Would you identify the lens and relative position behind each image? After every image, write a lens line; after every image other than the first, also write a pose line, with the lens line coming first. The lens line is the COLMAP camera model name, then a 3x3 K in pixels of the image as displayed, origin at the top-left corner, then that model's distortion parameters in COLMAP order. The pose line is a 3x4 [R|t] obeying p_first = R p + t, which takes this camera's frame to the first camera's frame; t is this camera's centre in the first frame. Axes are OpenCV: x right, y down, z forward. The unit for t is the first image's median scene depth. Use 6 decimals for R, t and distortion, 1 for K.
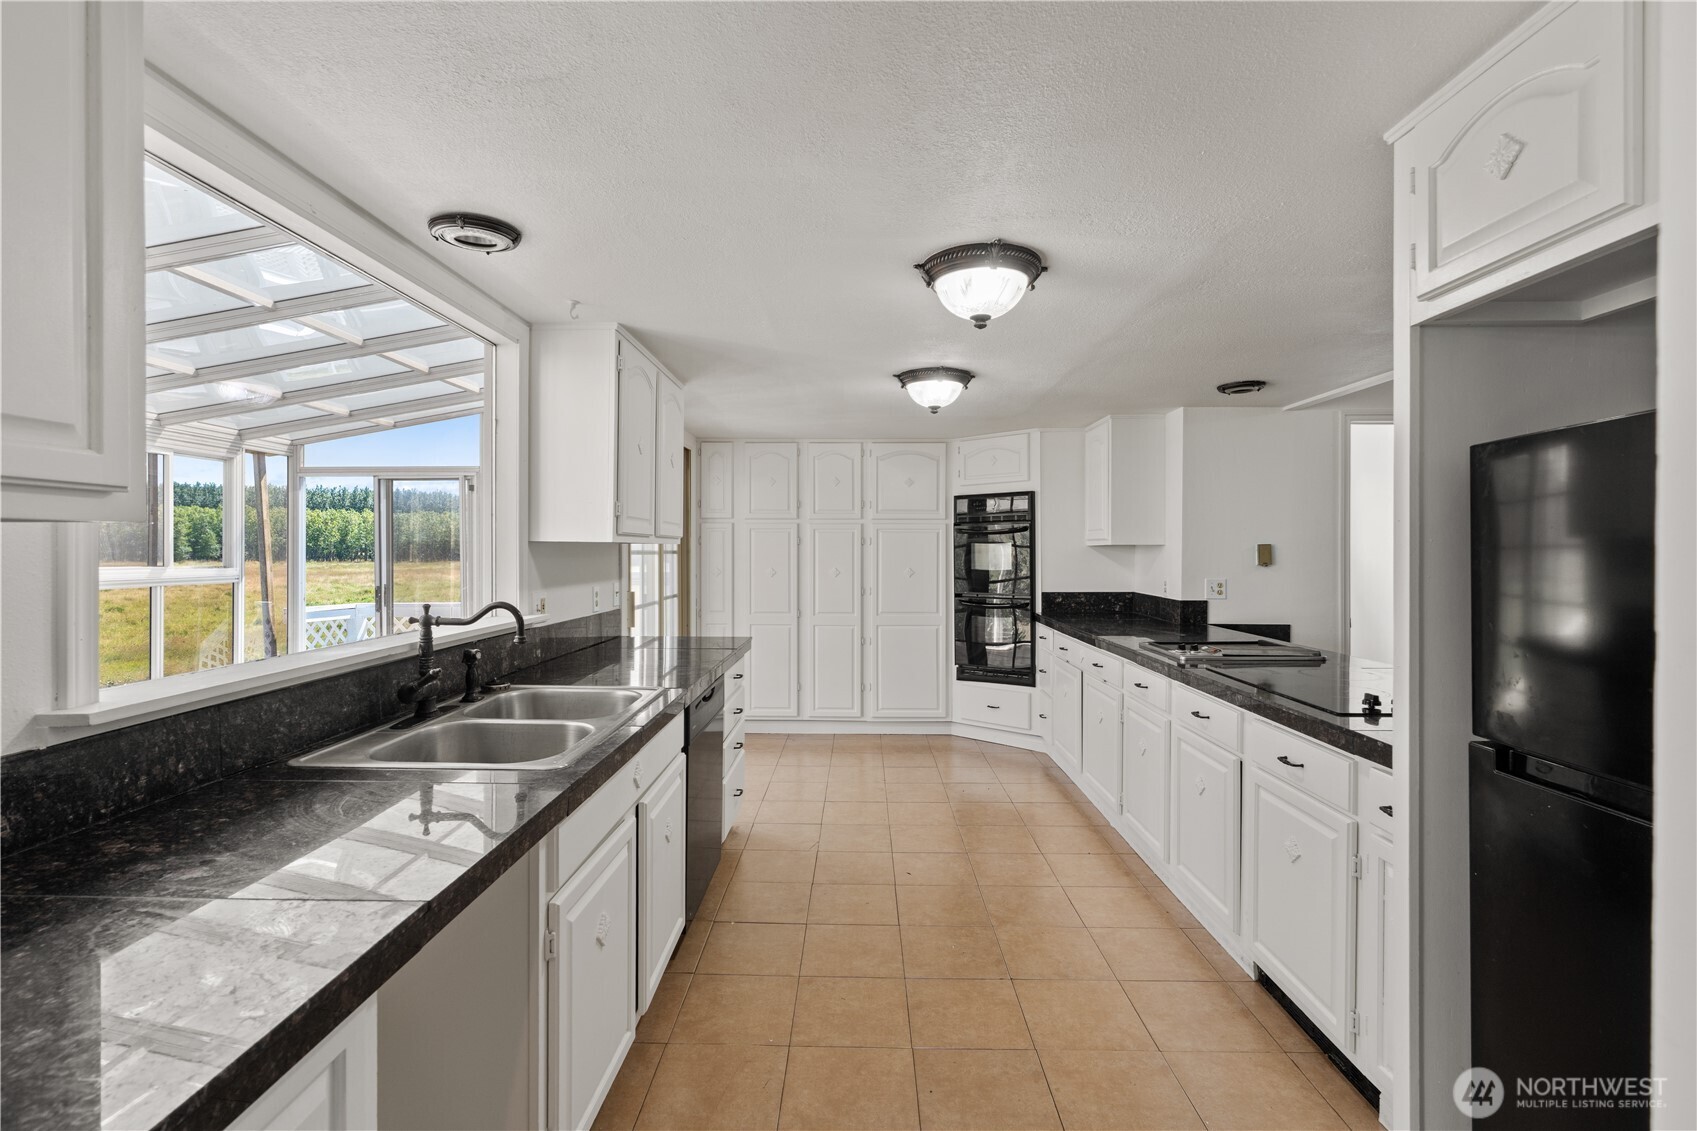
lens RADIAL K [[753.1, 0, 848.5], [0, 753.1, 565.5], [0, 0, 1]] dist [0.001081, 0.000163]
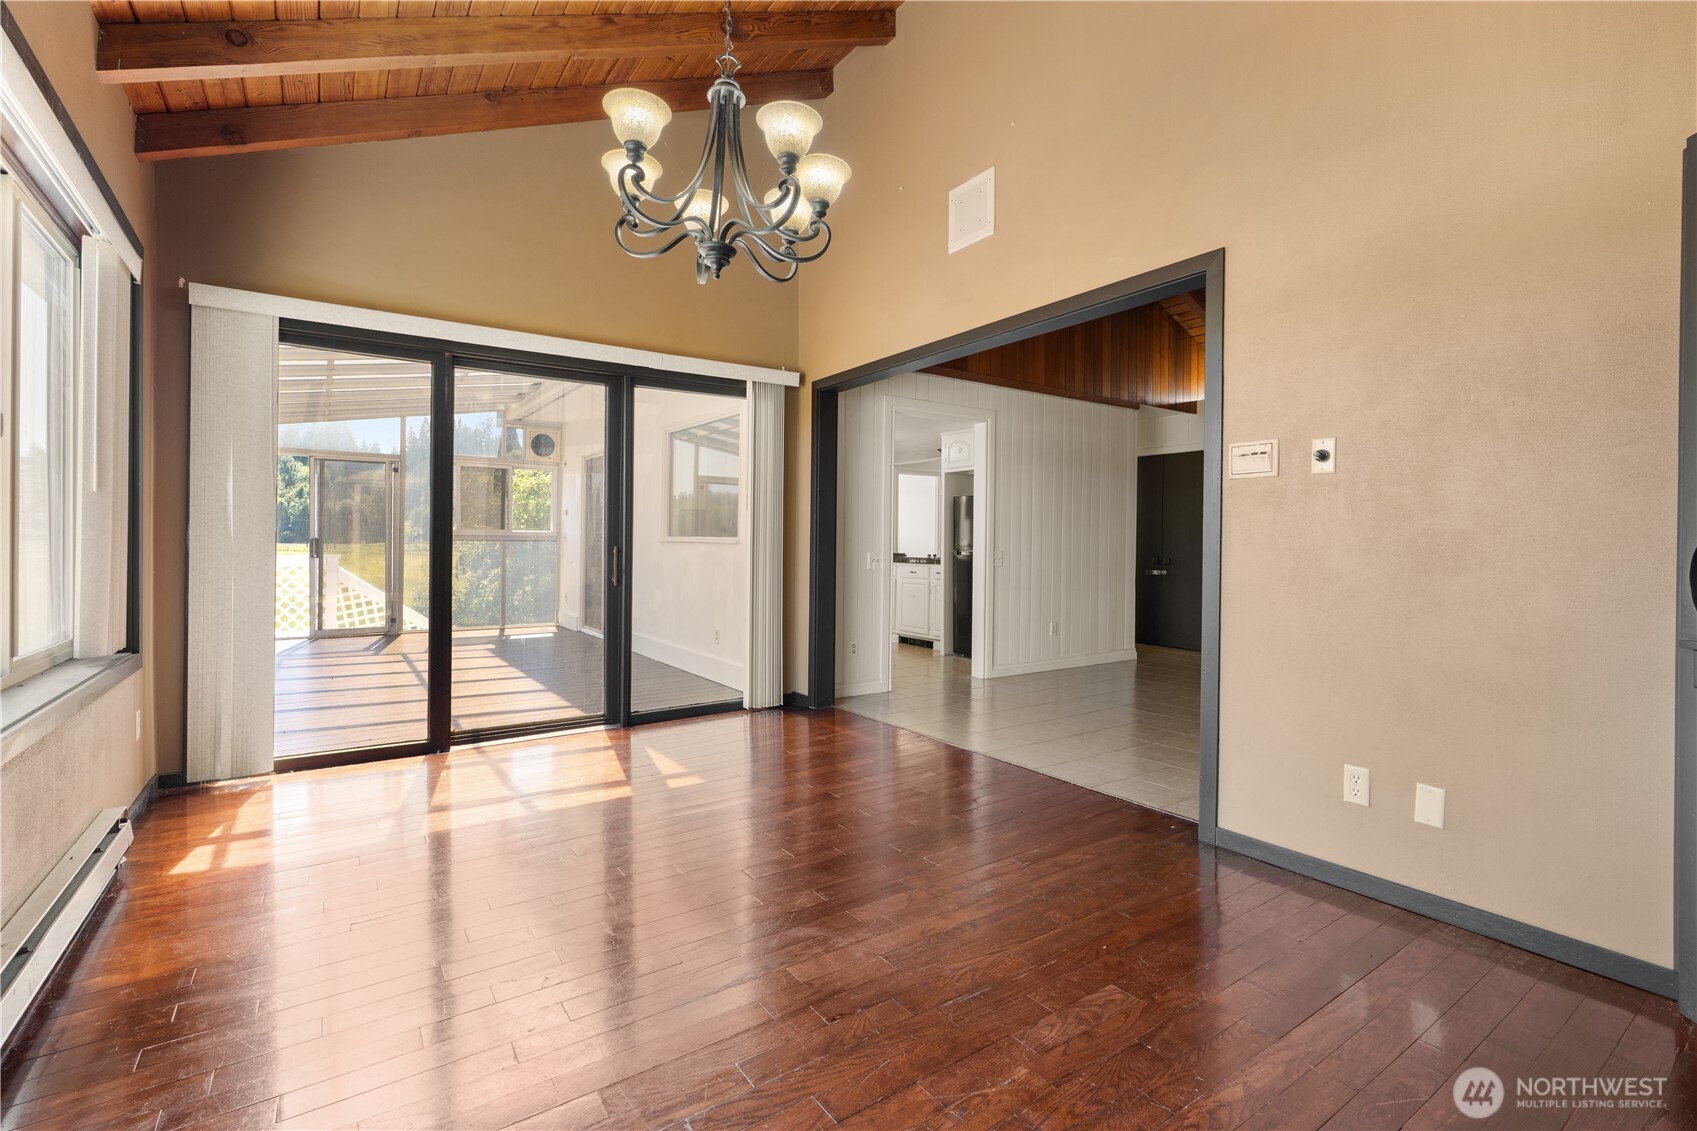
lens RADIAL K [[766.0, 0, 848.5], [0, 766.0, 565.5], [0, 0, 1]] dist [0.001267, 0.000100]
pose [[0.810134, -0.002047, 0.586241, -0.692569], [-0.002384, 0.999974, 0.006785, 0.066503], [-0.586239, -0.006894, 0.810108, -0.690204]]
